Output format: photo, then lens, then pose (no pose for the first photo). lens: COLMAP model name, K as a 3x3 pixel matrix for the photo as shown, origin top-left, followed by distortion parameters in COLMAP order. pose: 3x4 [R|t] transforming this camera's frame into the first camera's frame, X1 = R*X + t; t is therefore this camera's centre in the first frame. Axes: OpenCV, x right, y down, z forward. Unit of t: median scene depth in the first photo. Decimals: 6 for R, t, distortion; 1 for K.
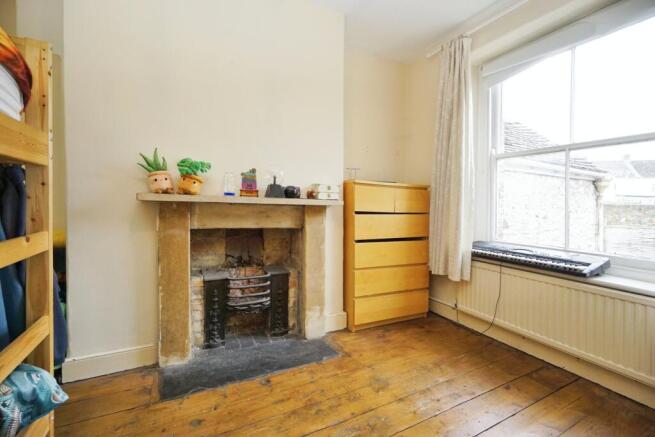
lens RADIAL K [[281.9, 0, 327.8], [0, 281.9, 214.2], [0, 0, 1]] dist [-0.011231, 0.001047]
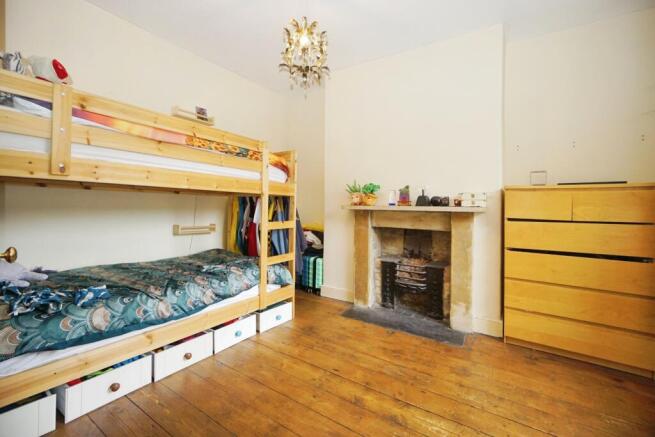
lens RADIAL K [[281.9, 0, 325.7], [0, 281.9, 215.3], [0, 0, 1]] dist [-0.011231, 0.001047]
pose [[0.486097, 0.004792, -0.873892, 0.725033], [-0.034451, 0.999313, -0.013683, 0.017129], [0.873225, 0.036758, 0.485928, -0.023620]]
